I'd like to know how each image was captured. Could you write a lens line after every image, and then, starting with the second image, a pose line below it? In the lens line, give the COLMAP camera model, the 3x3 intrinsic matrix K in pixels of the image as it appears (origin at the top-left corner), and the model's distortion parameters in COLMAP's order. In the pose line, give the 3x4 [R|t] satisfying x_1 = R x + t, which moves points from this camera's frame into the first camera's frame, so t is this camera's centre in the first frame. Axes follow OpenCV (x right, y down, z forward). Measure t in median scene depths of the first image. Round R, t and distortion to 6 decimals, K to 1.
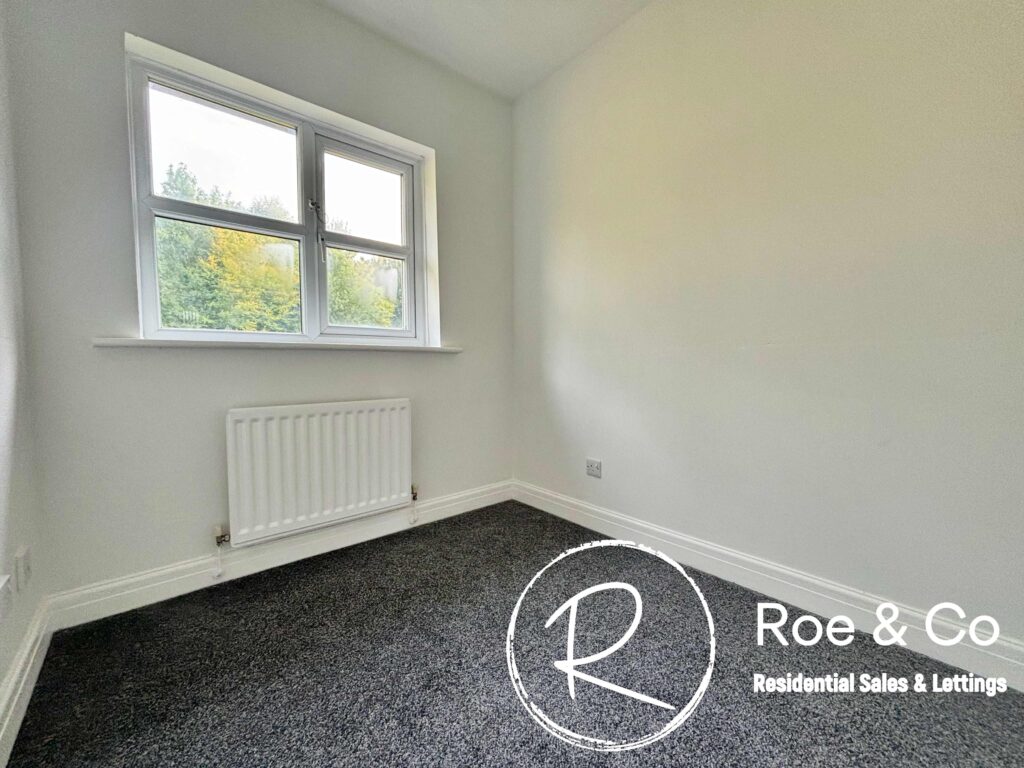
lens RADIAL K [[410.2, 0, 512.0], [0, 410.2, 379.3], [0, 0, 1]] dist [-0.005546, -0.000269]
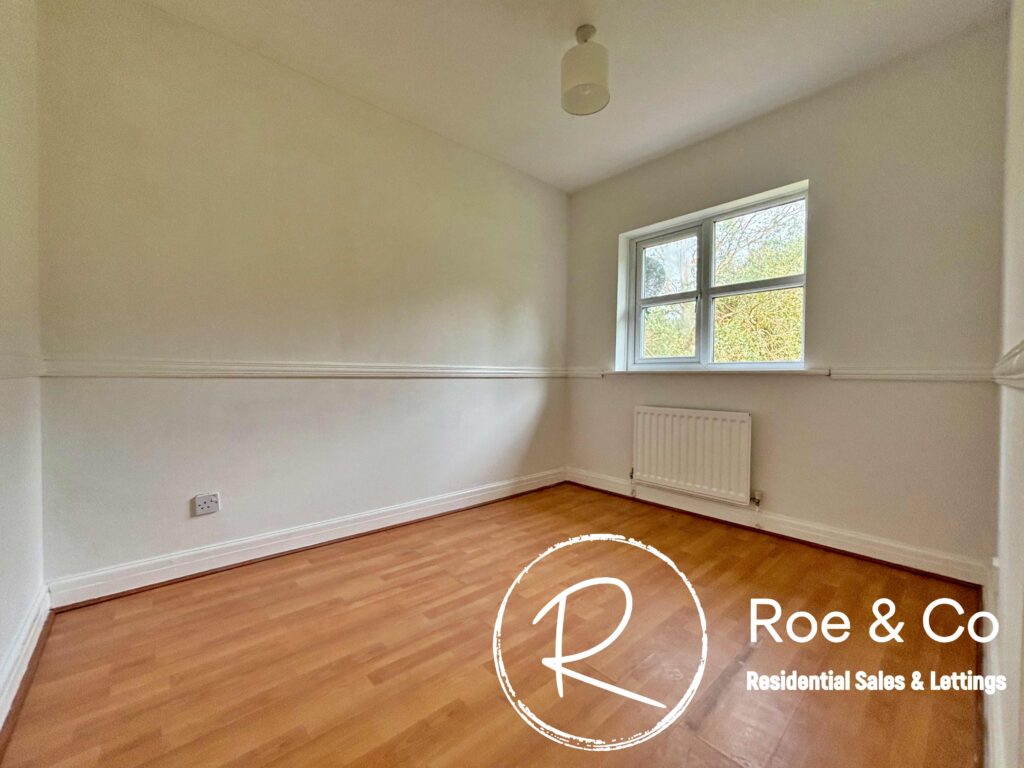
lens RADIAL K [[410.2, 0, 512.6], [0, 410.2, 385.6], [0, 0, 1]] dist [-0.005546, -0.000269]
pose [[0.011703, 0.020331, -0.999725, 1.116099], [-0.048741, 0.998616, 0.019738, -0.029736], [0.998743, 0.048496, 0.012677, 0.381991]]
